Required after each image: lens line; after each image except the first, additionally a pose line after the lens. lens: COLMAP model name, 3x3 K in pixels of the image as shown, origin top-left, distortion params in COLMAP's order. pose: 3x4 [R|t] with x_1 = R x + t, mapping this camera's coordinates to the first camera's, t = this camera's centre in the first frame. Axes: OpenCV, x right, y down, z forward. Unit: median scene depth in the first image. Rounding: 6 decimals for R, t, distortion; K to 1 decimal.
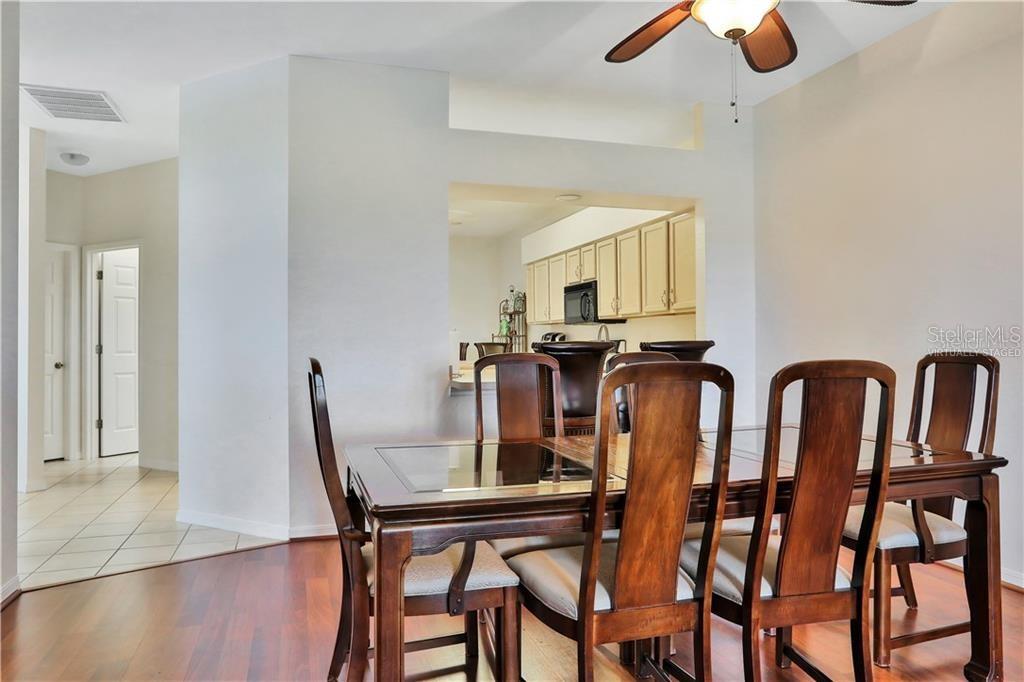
lens RADIAL K [[687.0, 0, 512.8], [0, 687.0, 340.6], [0, 0, 1]] dist [0.000740, 0.000343]
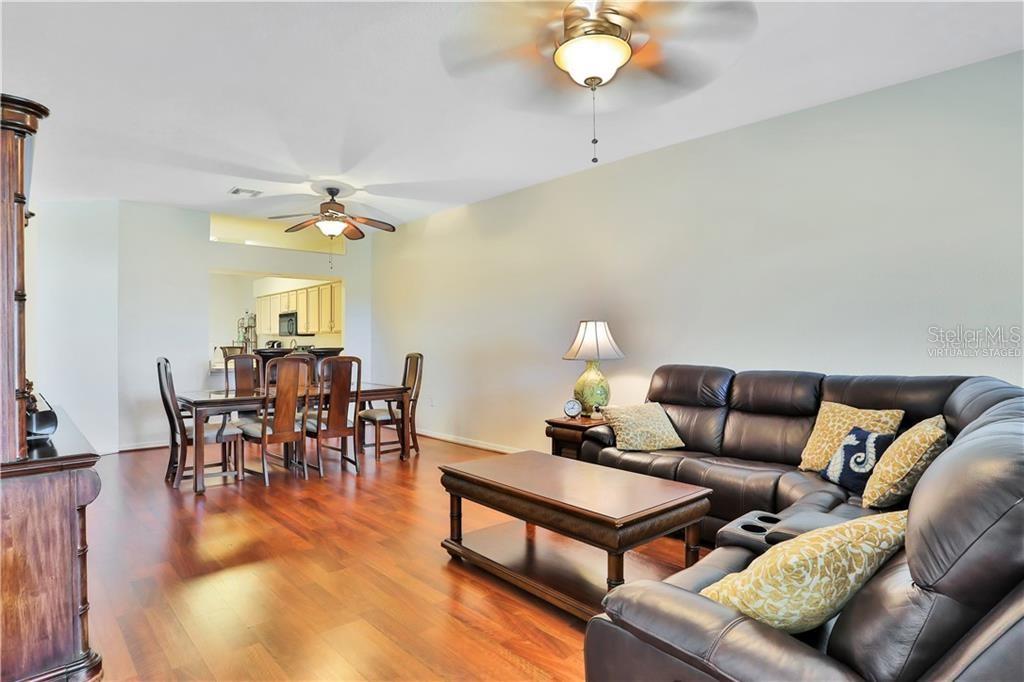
lens RADIAL K [[590.8, 0, 503.3], [0, 590.8, 339.6], [0, 0, 1]] dist [-0.036372, 0.000418]
pose [[0.920084, 0.001901, 0.391717, 0.027316], [-0.001566, 0.999998, -0.001176, -0.024400], [-0.391718, 0.000468, 0.920085, -0.907423]]
